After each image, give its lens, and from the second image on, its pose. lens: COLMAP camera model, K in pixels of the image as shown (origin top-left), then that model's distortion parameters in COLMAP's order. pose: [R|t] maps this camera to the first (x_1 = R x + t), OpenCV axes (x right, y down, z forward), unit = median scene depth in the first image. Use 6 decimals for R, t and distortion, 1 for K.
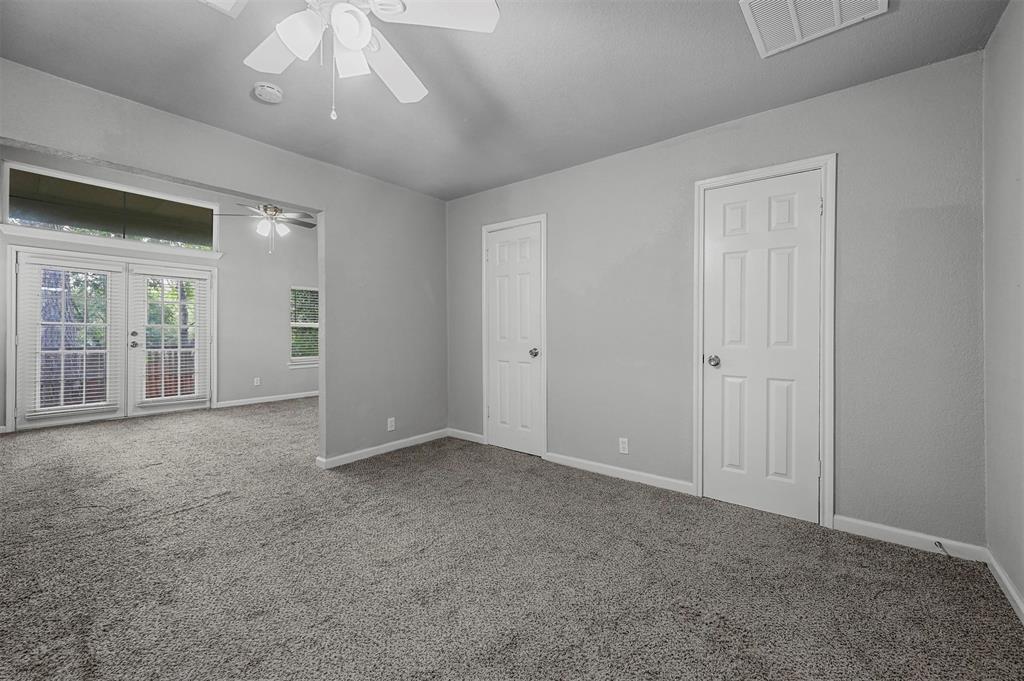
lens RADIAL K [[404.2, 0, 520.1], [0, 404.2, 333.2], [0, 0, 1]] dist [-0.002106, 0.000636]
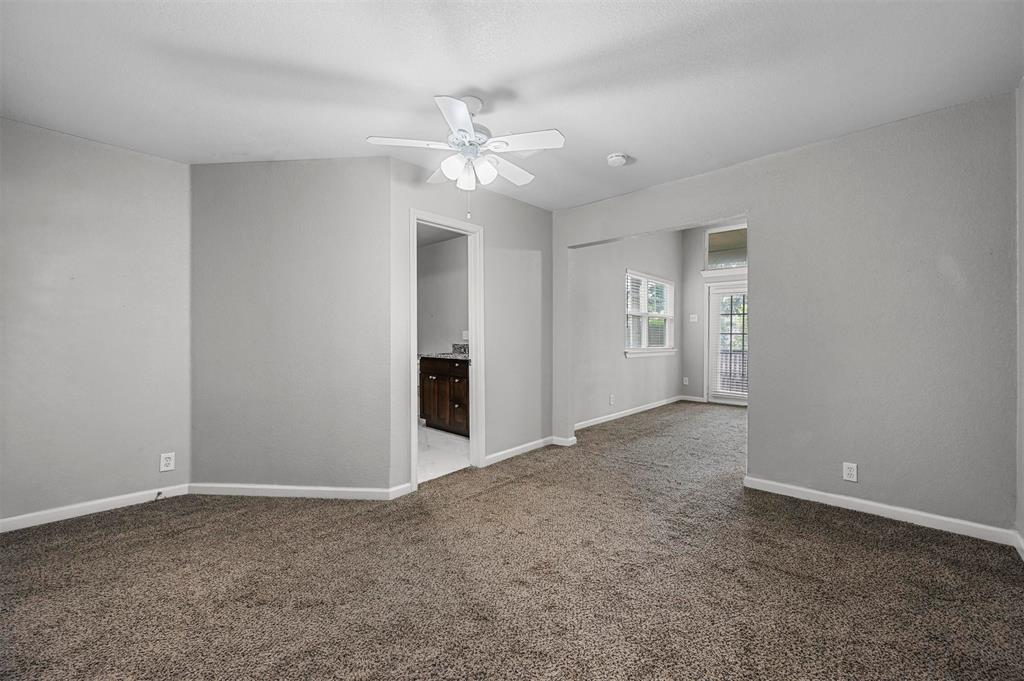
lens RADIAL K [[404.2, 0, 518.9], [0, 404.2, 335.8], [0, 0, 1]] dist [-0.002106, 0.000636]
pose [[-0.058496, 0.001817, -0.998286, 0.504688], [-0.011837, 0.999927, 0.002513, -0.013196], [0.998217, 0.011964, -0.058470, 0.531388]]
